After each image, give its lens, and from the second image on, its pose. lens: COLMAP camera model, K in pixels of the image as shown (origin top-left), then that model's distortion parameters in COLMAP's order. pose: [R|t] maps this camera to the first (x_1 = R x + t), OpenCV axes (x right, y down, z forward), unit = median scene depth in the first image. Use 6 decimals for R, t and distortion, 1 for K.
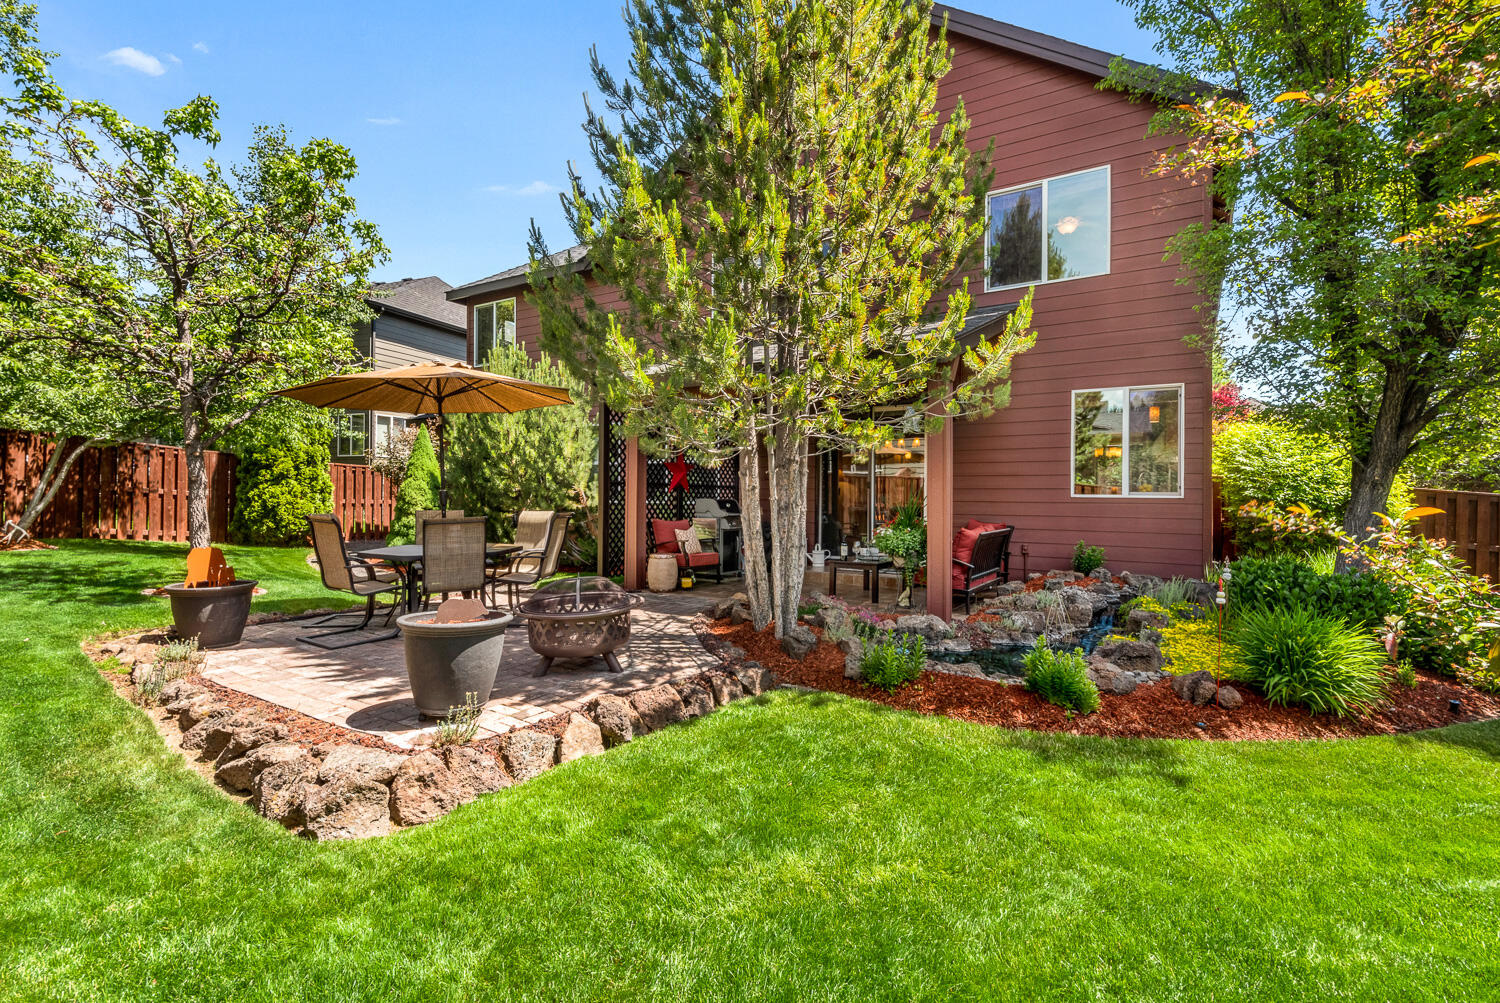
lens RADIAL K [[703.2, 0, 751.0], [0, 703.2, 499.0], [0, 0, 1]] dist [0.009425, -0.000381]
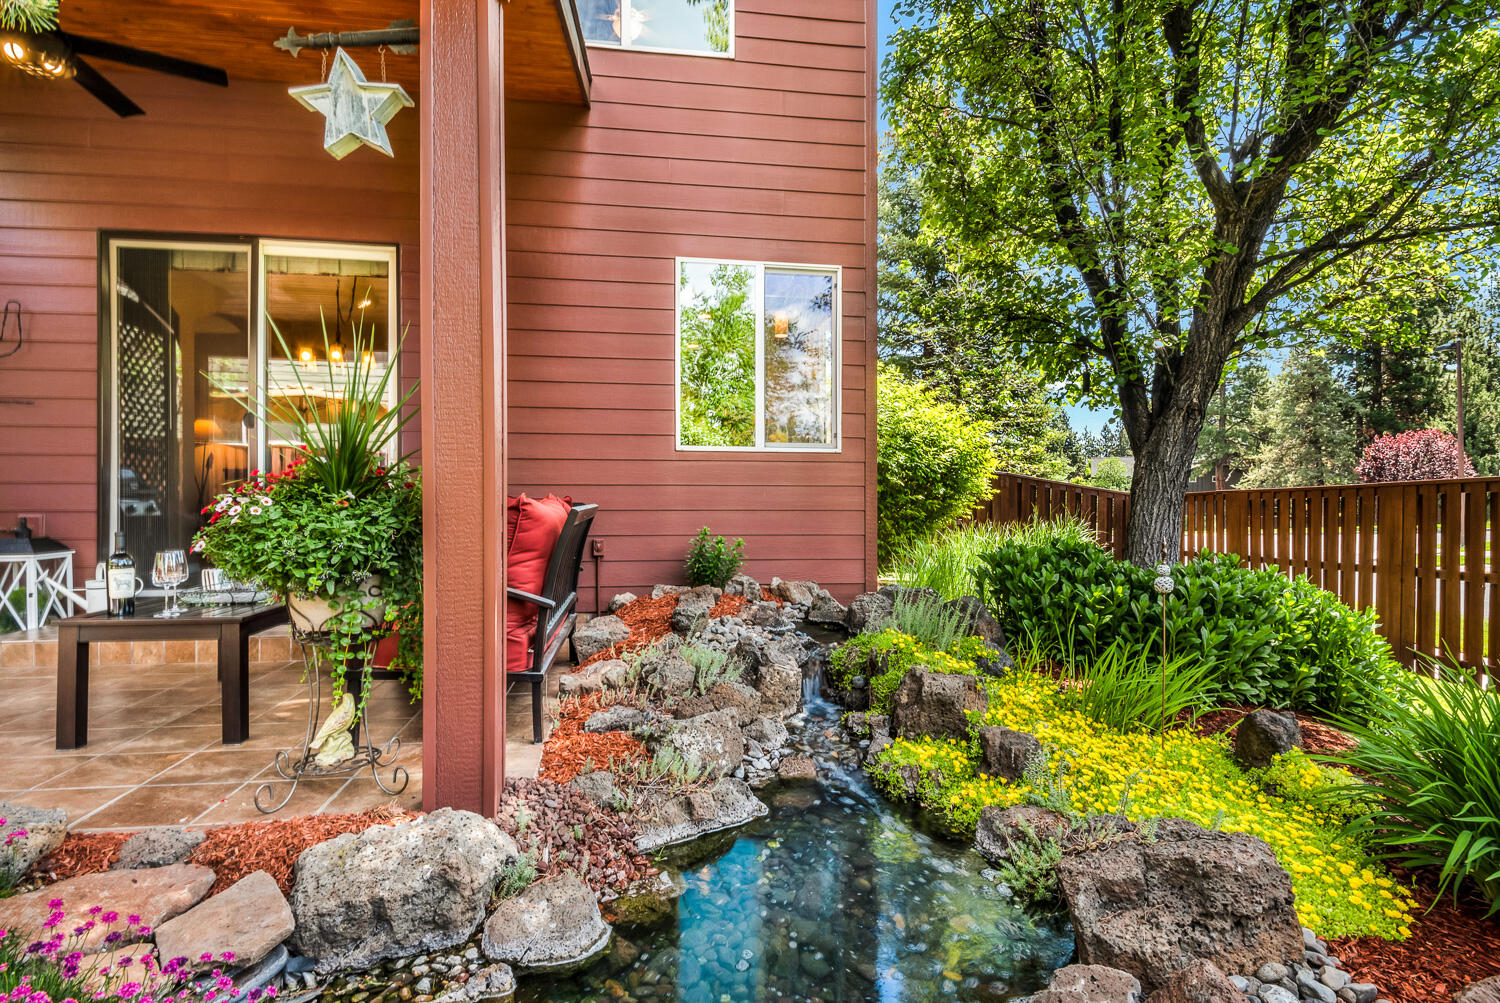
lens RADIAL K [[736.5, 0, 748.9], [0, 736.5, 501.3], [0, 0, 1]] dist [-0.001064, -0.000118]
pose [[0.754587, -0.008286, 0.656147, 0.148328], [0.003631, 0.999958, 0.008453, 0.042170], [-0.656189, -0.003996, 0.754586, 0.658907]]
